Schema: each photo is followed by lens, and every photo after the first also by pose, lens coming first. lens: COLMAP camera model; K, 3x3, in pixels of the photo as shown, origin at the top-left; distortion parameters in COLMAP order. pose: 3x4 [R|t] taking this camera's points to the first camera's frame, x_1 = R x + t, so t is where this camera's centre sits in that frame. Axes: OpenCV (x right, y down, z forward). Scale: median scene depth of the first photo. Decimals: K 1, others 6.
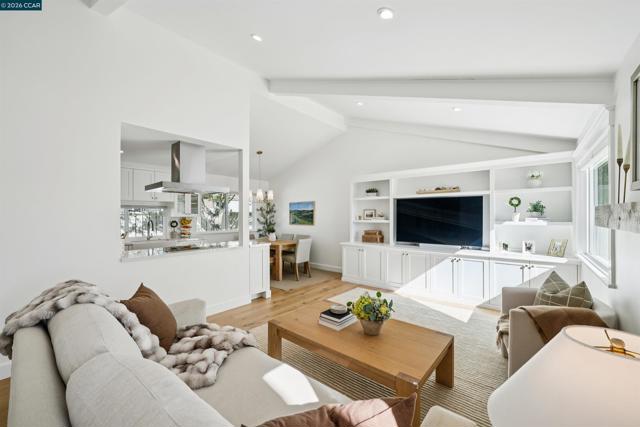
lens RADIAL K [[255.1, 0, 319.3], [0, 255.1, 215.6], [0, 0, 1]] dist [-0.009256, 0.000027]
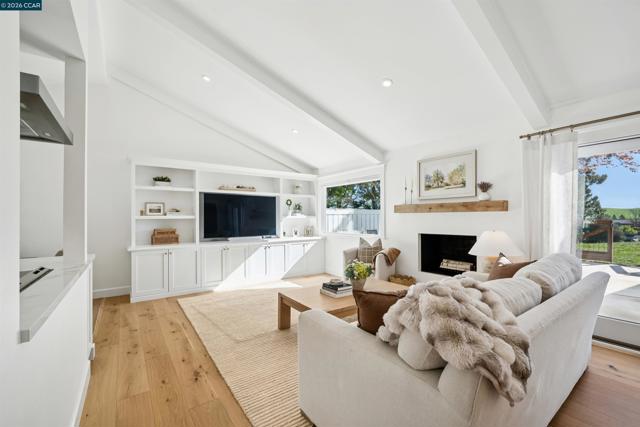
lens RADIAL K [[268.8, 0, 318.6], [0, 268.8, 218.9], [0, 0, 1]] dist [-0.000658, 0.000162]
pose [[0.244140, -0.005478, 0.969724, -0.586717], [0.001870, 0.999985, 0.005179, 0.027844], [-0.969738, 0.000549, 0.244147, 0.384664]]
